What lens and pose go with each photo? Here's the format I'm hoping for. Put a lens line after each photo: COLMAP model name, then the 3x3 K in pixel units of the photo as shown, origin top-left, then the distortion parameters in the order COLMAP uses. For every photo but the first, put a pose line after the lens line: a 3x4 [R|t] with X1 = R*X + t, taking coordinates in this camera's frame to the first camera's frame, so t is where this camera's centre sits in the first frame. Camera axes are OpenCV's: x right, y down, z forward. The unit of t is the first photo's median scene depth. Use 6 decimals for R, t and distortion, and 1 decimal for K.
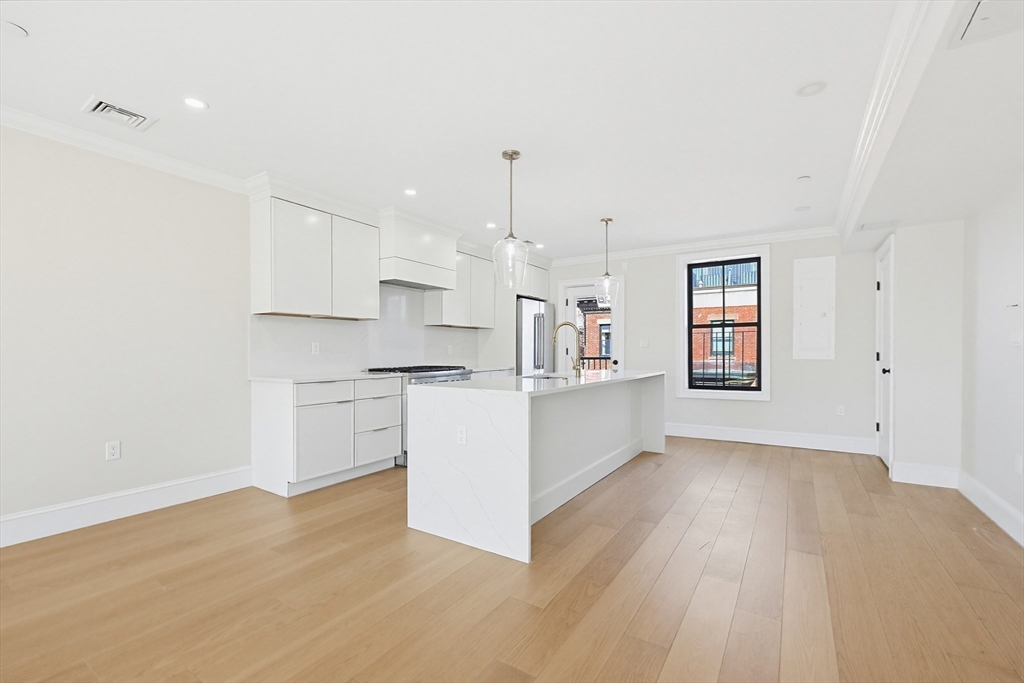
lens RADIAL K [[436.1, 0, 513.7], [0, 436.1, 355.3], [0, 0, 1]] dist [-0.000792, -0.000027]
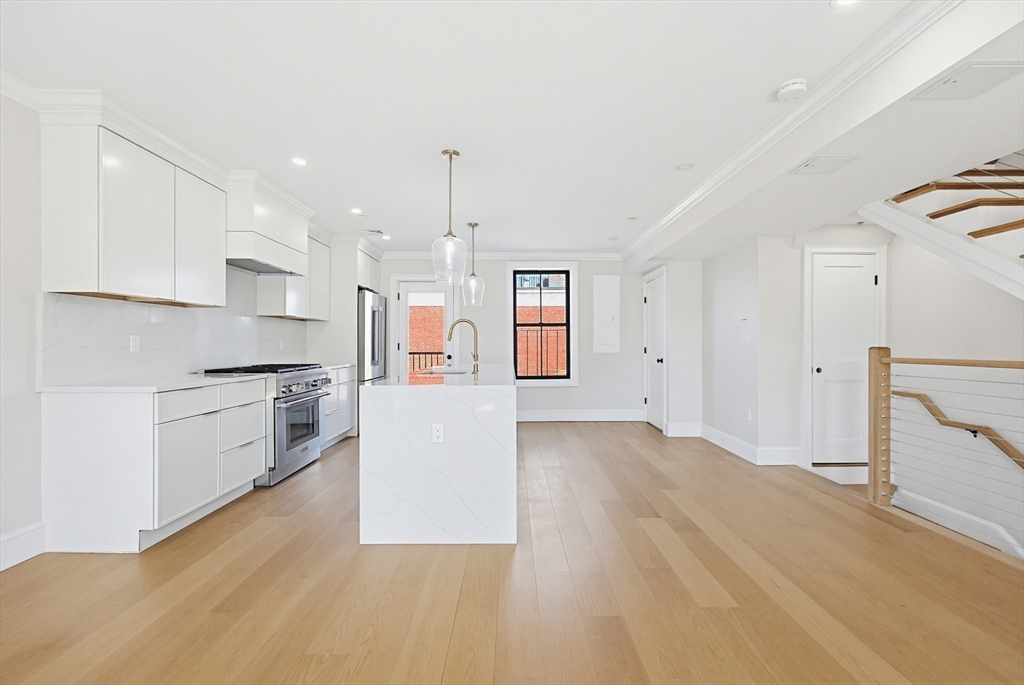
lens RADIAL K [[441.0, 0, 512.2], [0, 441.0, 345.2], [0, 0, 1]] dist [-0.000614, -0.000051]
pose [[0.840593, 0.000459, 0.541666, -0.289310], [0.004964, 0.999951, -0.008552, -0.003507], [-0.541644, 0.009877, 0.840550, 0.042093]]
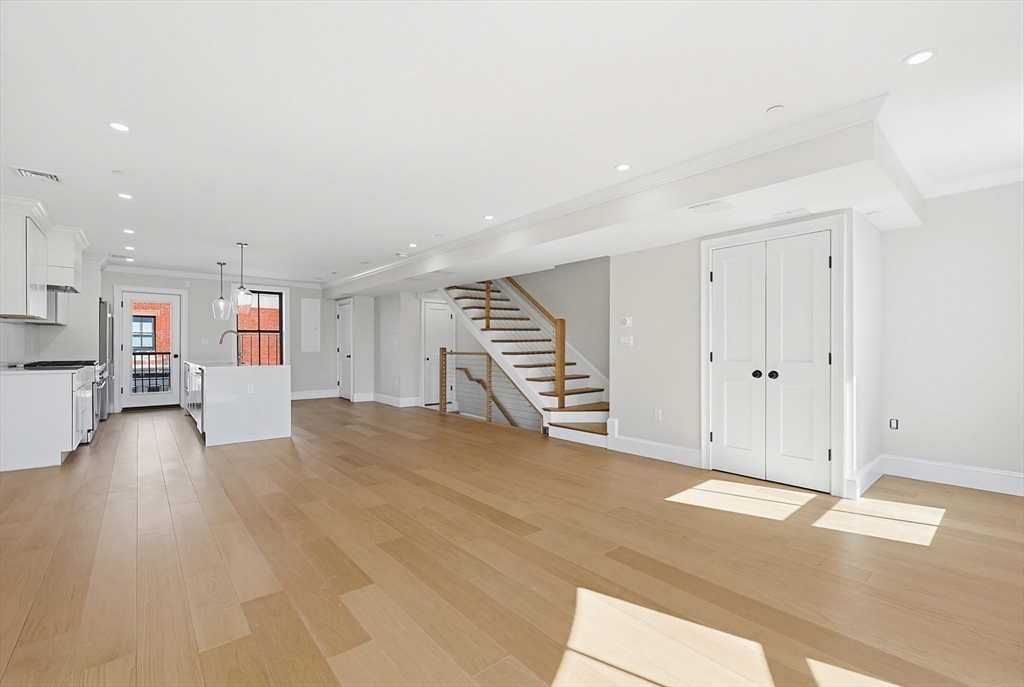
lens RADIAL K [[448.2, 0, 509.9], [0, 448.2, 347.4], [0, 0, 1]] dist [-0.000953, -0.000170]
pose [[0.299147, -0.001556, 0.954206, -0.993042], [0.007669, 0.999970, -0.000774, -0.001420], [-0.954176, 0.007549, 0.299150, -0.448752]]
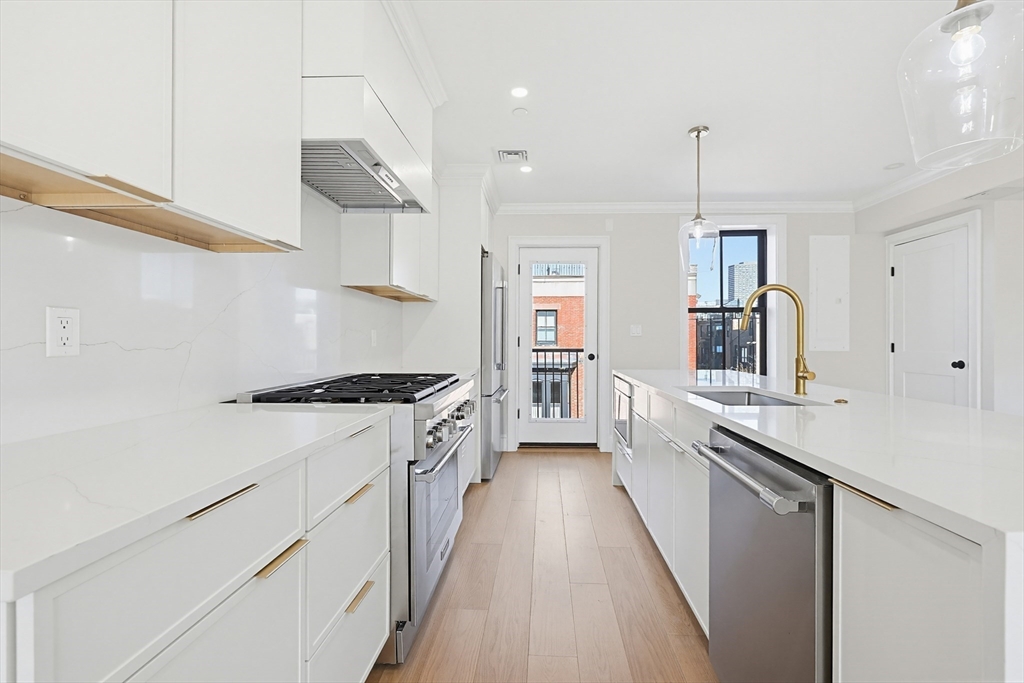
lens RADIAL K [[442.8, 0, 523.0], [0, 442.8, 341.7], [0, 0, 1]] dist [-0.001595, -0.000121]
pose [[0.865133, -0.000654, 0.501542, -0.314888], [0.003712, 0.999980, -0.005098, -0.007441], [-0.501529, 0.006272, 0.865118, 0.578266]]
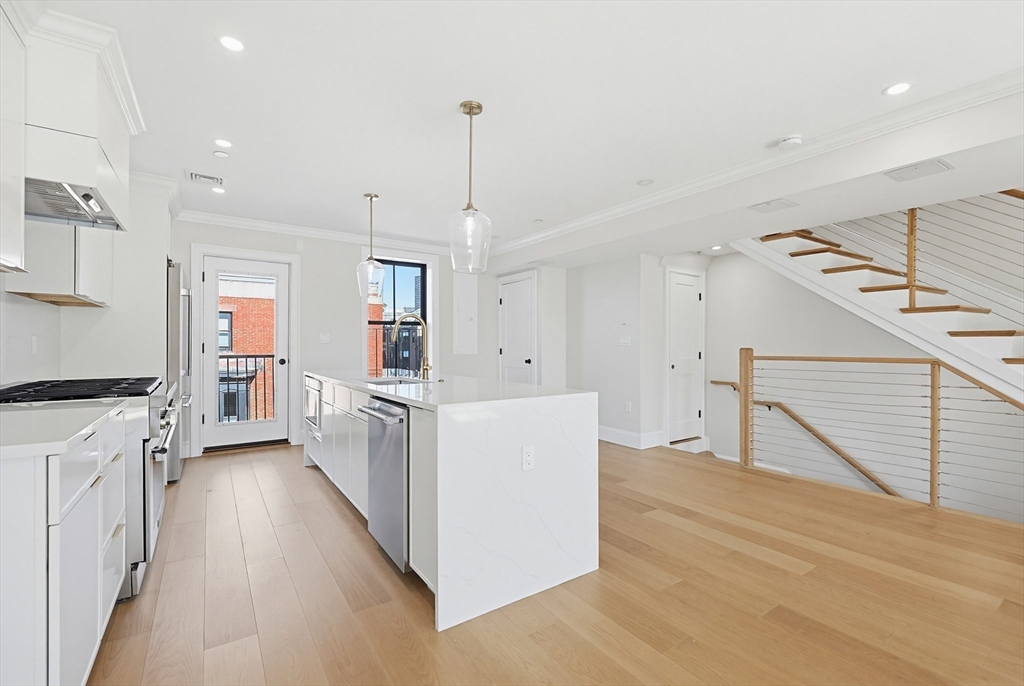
lens RADIAL K [[448.2, 0, 509.9], [0, 448.2, 346.9], [0, 0, 1]] dist [-0.000953, -0.000170]
pose [[0.393132, -0.001295, 0.919481, -0.487600], [0.007355, 0.999971, -0.001737, -0.008377], [-0.919453, 0.007446, 0.393130, 0.400411]]
